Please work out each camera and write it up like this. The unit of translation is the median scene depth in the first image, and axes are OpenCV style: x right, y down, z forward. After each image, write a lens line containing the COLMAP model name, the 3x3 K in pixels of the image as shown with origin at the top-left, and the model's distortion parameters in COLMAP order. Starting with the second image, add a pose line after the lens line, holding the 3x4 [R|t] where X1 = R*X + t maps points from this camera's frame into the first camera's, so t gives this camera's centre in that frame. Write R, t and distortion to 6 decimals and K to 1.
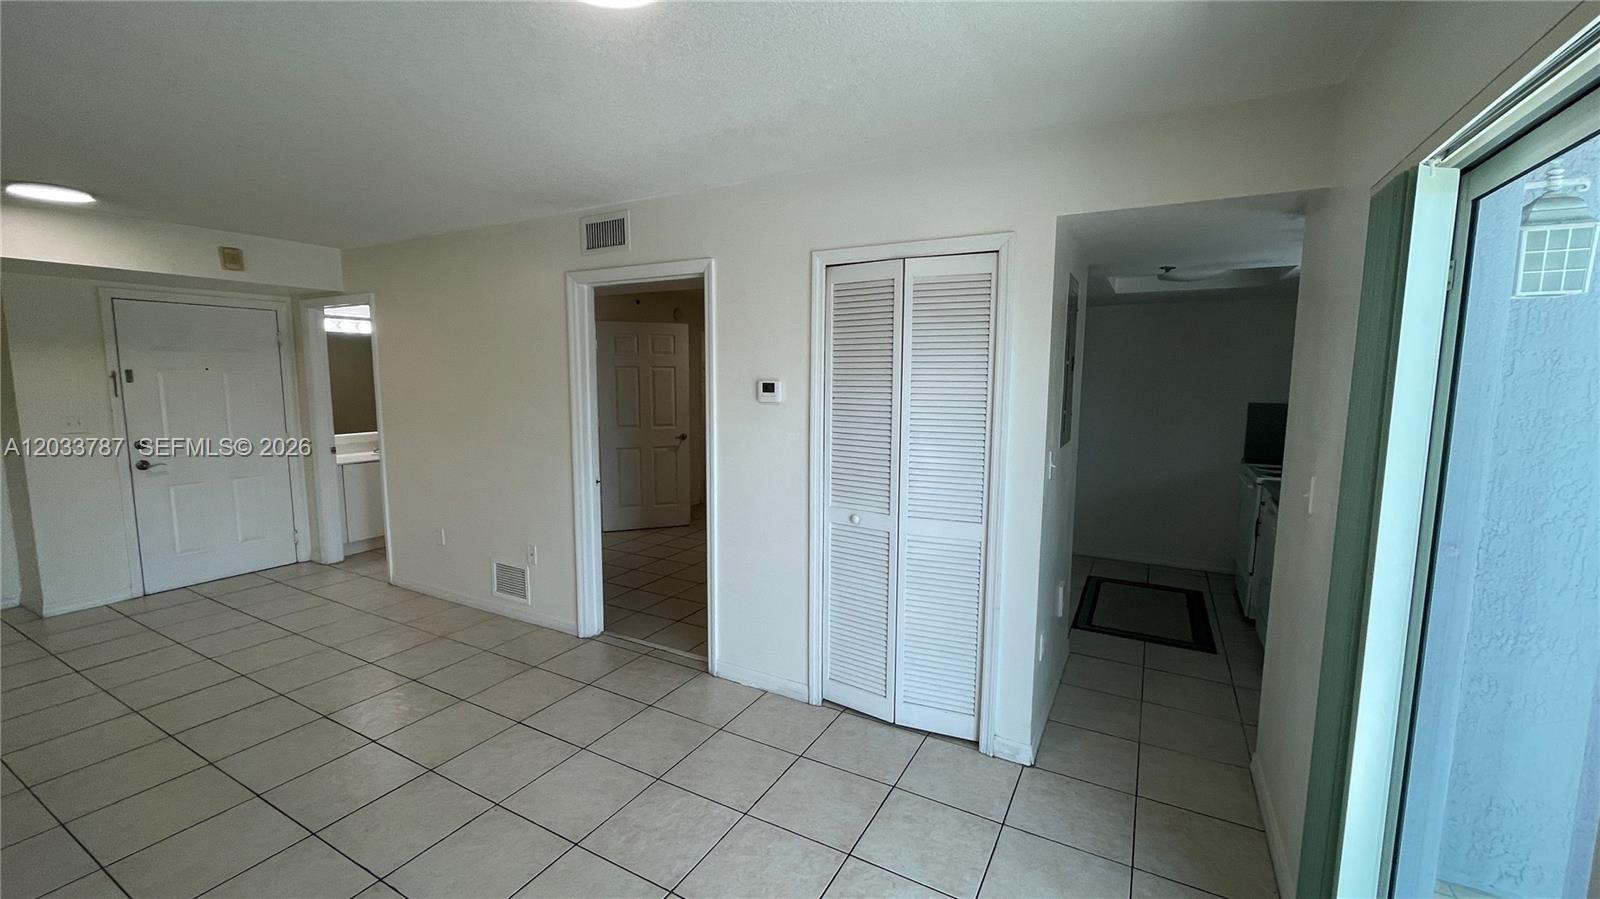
lens RADIAL K [[612.1, 0, 800.0], [0, 612.1, 449.5], [0, 0, 1]] dist [-0.016357, -0.000043]
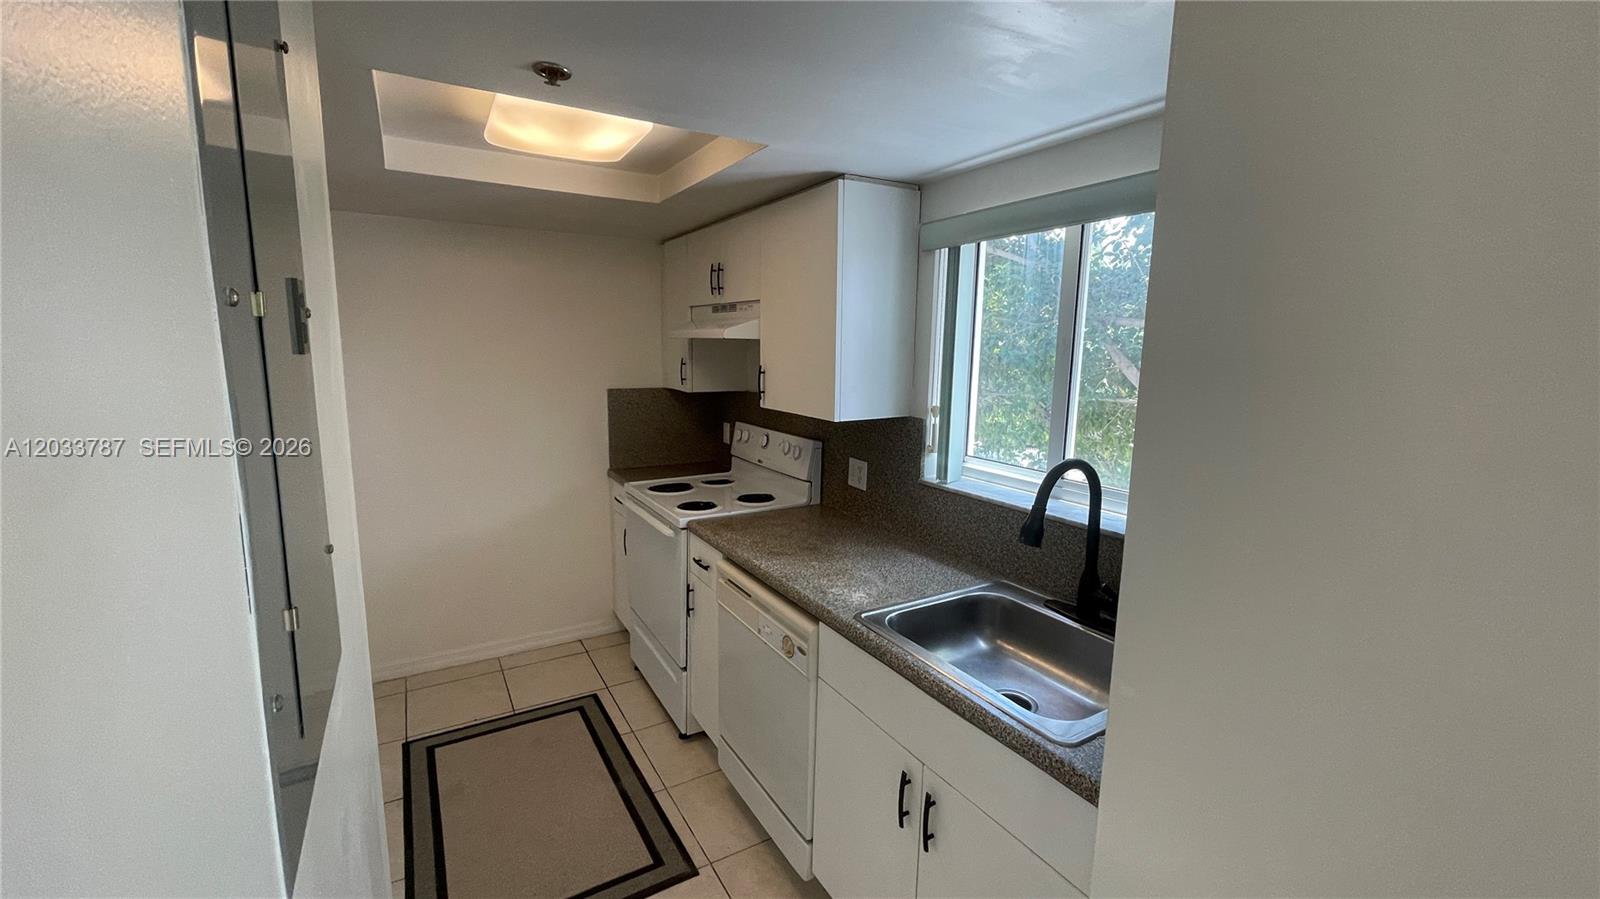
lens RADIAL K [[644.7, 0, 800.0], [0, 644.7, 449.5], [0, 0, 1]] dist [-0.004125, 0.000239]
pose [[0.484057, -0.140101, 0.863748, 0.222532], [0.102155, 0.989397, 0.103232, -0.063297], [-0.869053, 0.038266, 0.493237, 0.479442]]
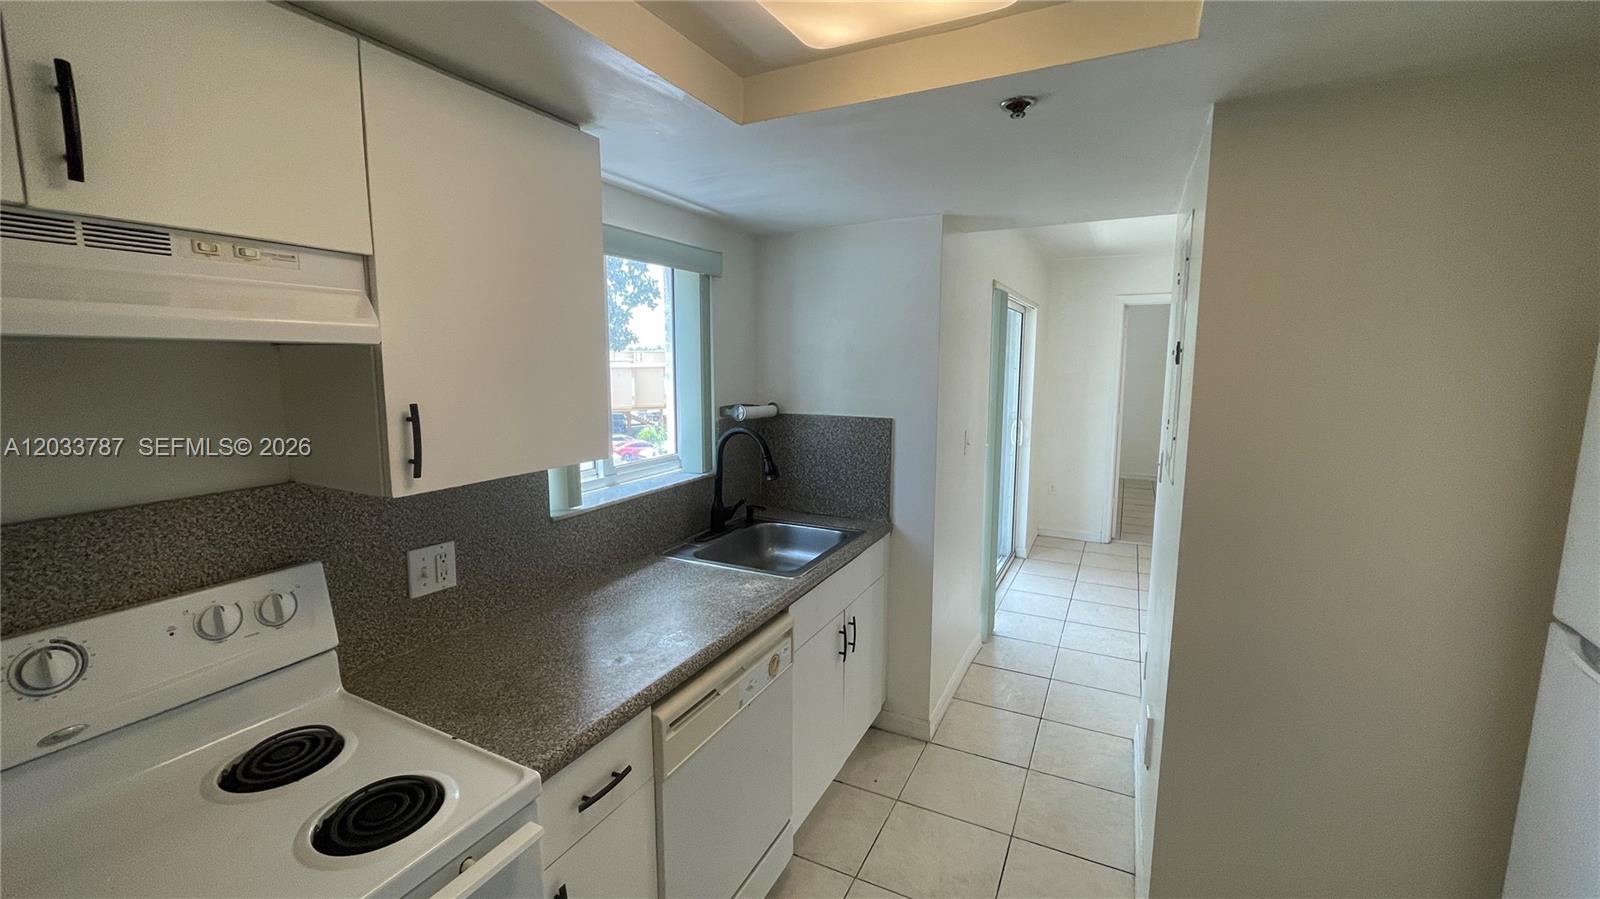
lens RADIAL K [[644.7, 0, 800.0], [0, 644.7, 449.5], [0, 0, 1]] dist [-0.004125, 0.000239]
pose [[-0.998480, -0.002827, -0.055034, 0.552806], [-0.017591, 0.962783, 0.269701, -0.134290], [0.052224, 0.270259, -0.961370, 1.028955]]
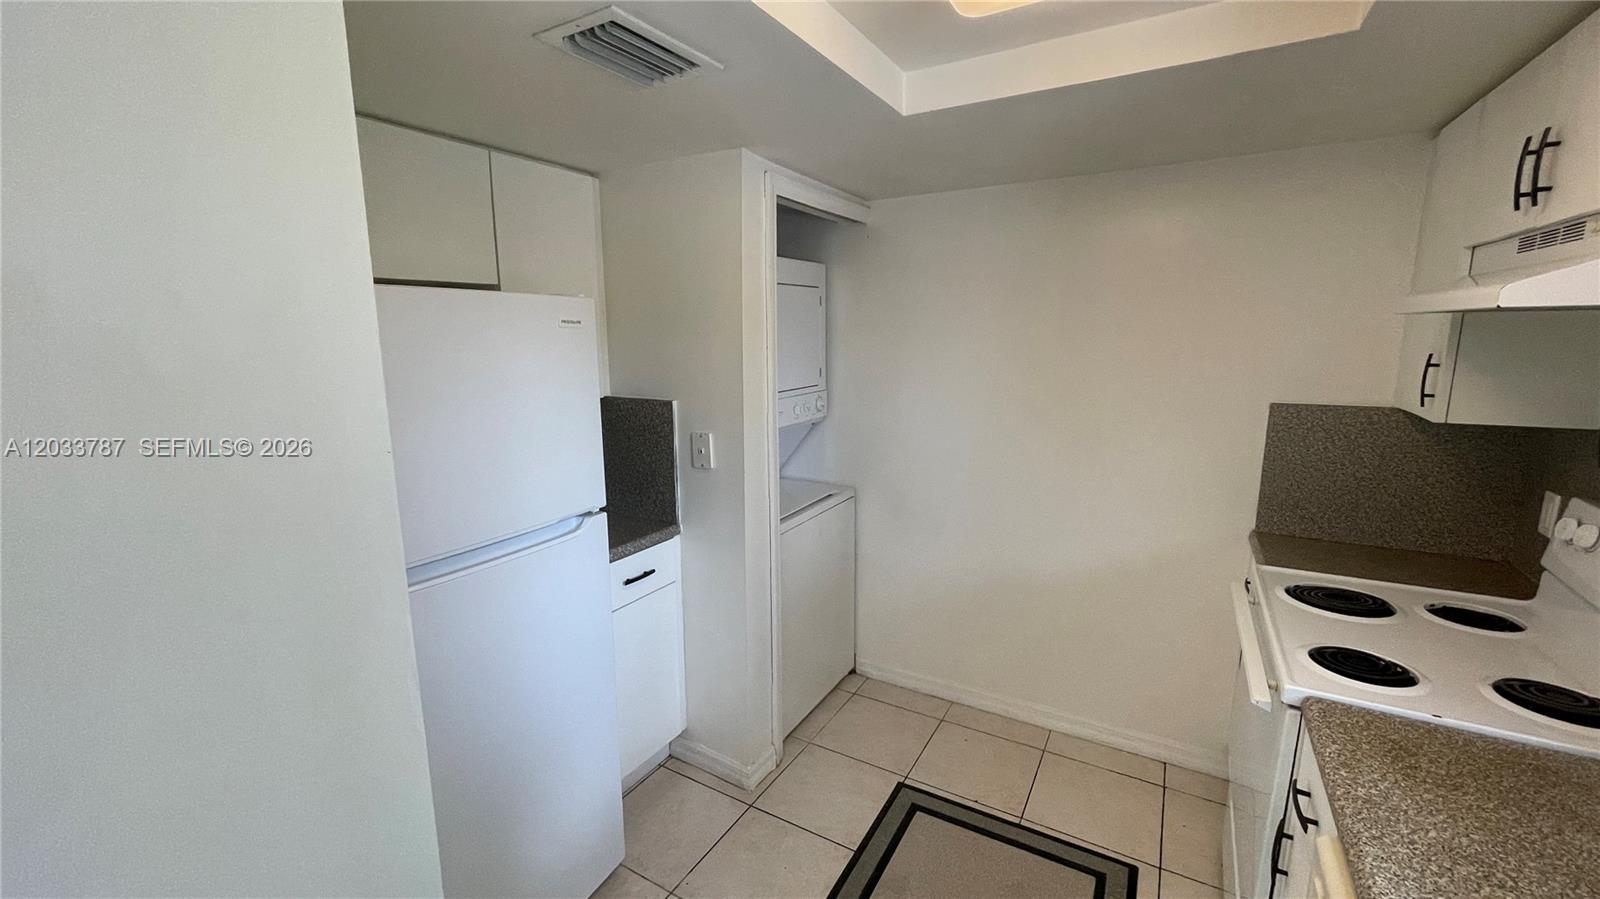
lens RADIAL K [[644.7, 0, 800.0], [0, 644.7, 449.5], [0, 0, 1]] dist [-0.004125, 0.000239]
pose [[0.999717, -0.015717, -0.017851, 0.439341], [0.016481, 0.998917, 0.043505, -0.071029], [0.017148, -0.043787, 0.998894, 0.572978]]
